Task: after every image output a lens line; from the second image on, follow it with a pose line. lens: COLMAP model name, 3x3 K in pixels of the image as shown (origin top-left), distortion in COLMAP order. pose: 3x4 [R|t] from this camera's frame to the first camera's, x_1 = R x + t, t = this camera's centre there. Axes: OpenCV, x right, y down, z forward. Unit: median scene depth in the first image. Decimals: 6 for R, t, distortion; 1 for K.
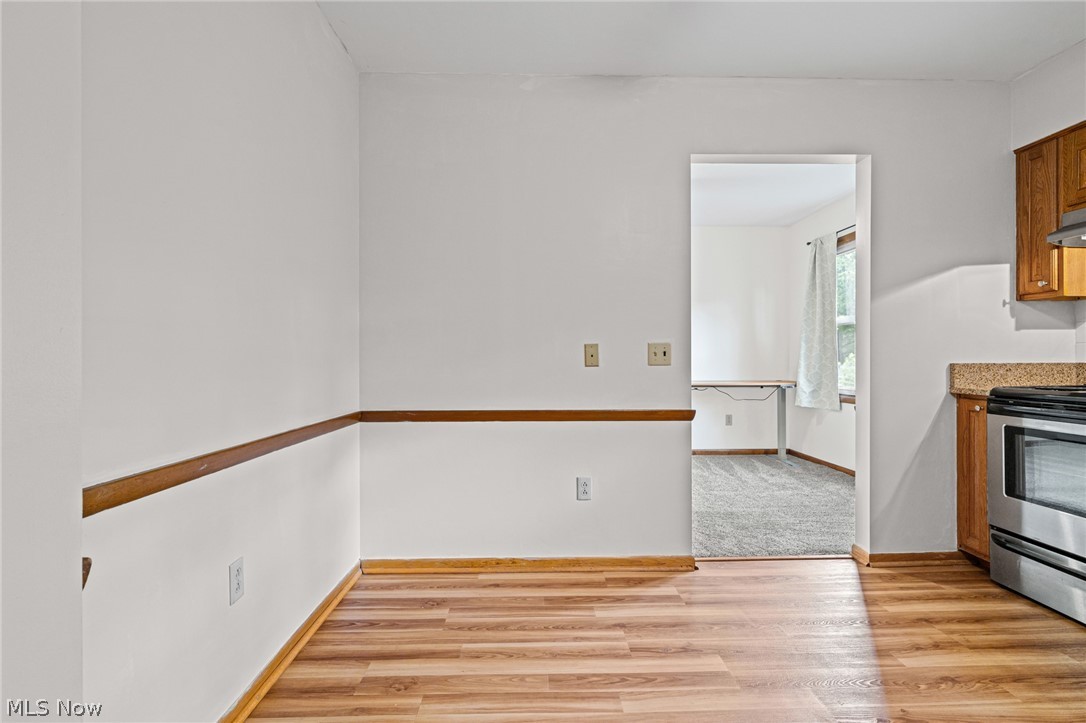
lens RADIAL K [[524.0, 0, 539.3], [0, 524.0, 357.3], [0, 0, 1]] dist [0.000088, 0.000293]
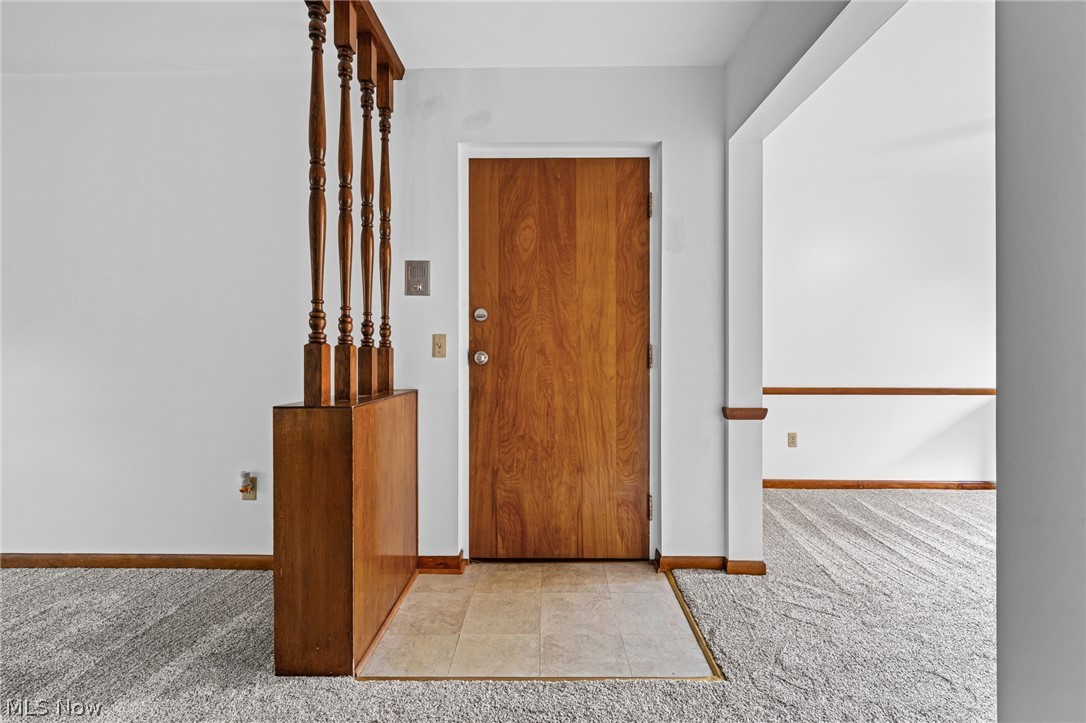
lens RADIAL K [[459.3, 0, 548.4], [0, 459.3, 356.5], [0, 0, 1]] dist [0.002154, 0.000036]
pose [[0.999910, 0.000619, -0.013410, -1.011415], [-0.000629, 1.000000, -0.000763, -0.001779], [0.013409, 0.000771, 0.999910, 0.703721]]
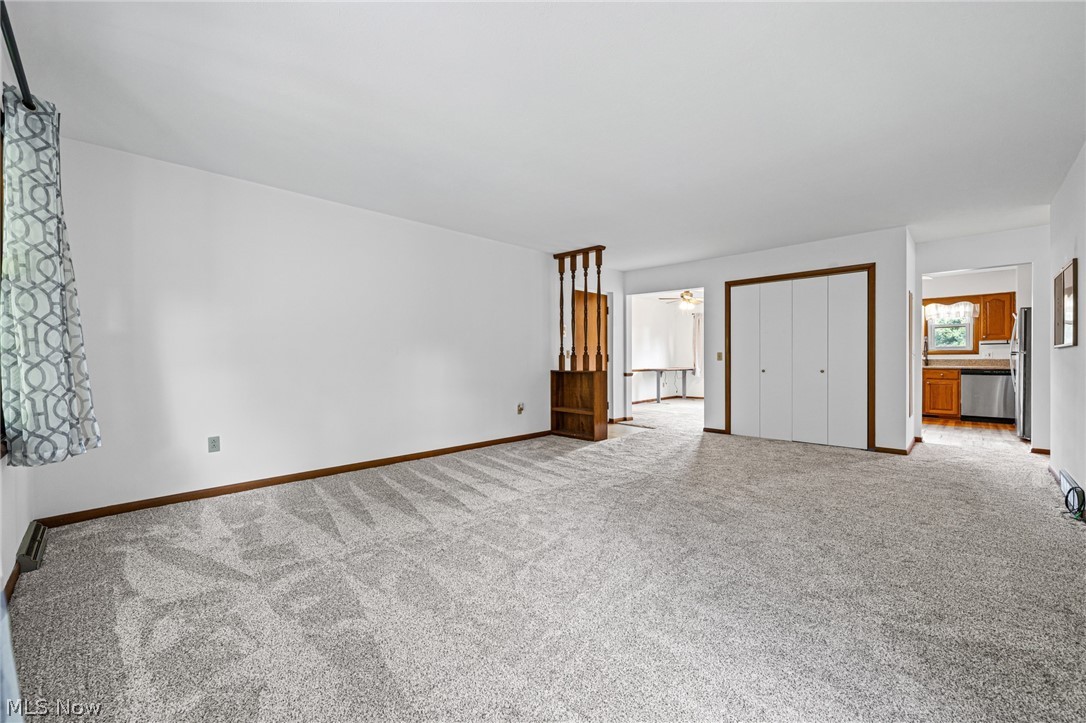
lens RADIAL K [[434.5, 0, 542.9], [0, 434.5, 361.5], [0, 0, 1]] dist [-0.000369, 0.000366]
pose [[0.717526, -0.003777, 0.696522, -2.981070], [0.003191, 0.999993, 0.002135, 0.008853], [-0.696525, 0.000690, 0.717533, -0.054151]]
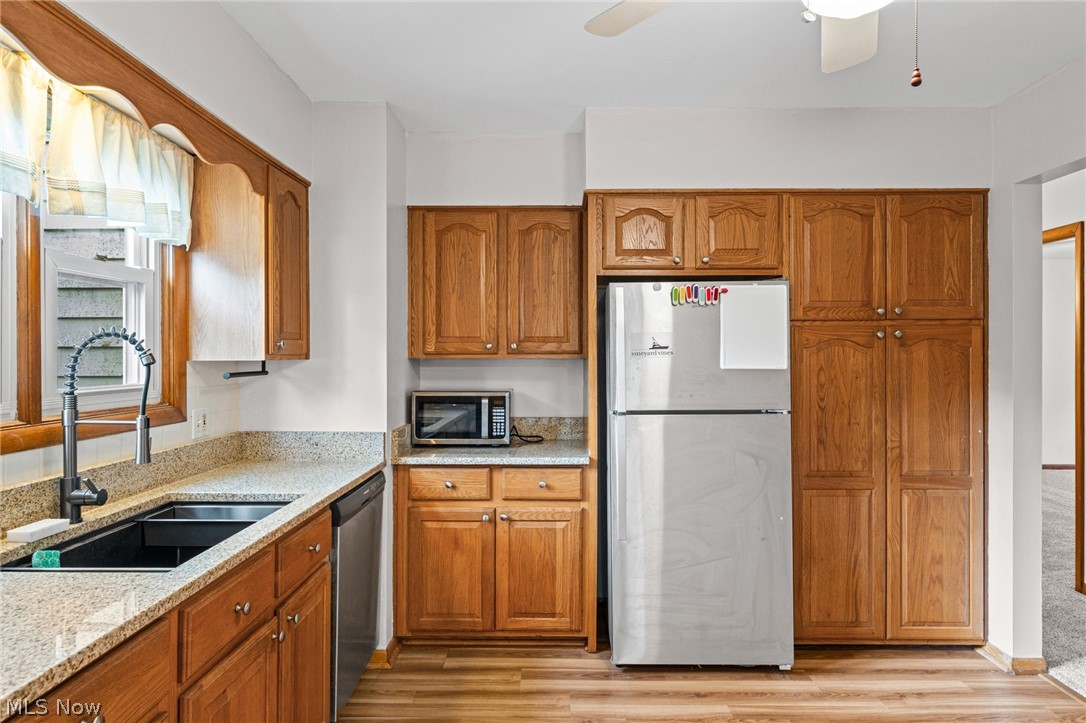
lens RADIAL K [[648.0, 0, 542.4], [0, 648.0, 356.9], [0, 0, 1]] dist [0.001313, -0.000403]
pose [[-0.999259, 0.000981, 0.038478, 0.530053], [0.001018, 0.999999, 0.000925, -0.115472], [-0.038477, 0.000964, -0.999259, 0.908818]]
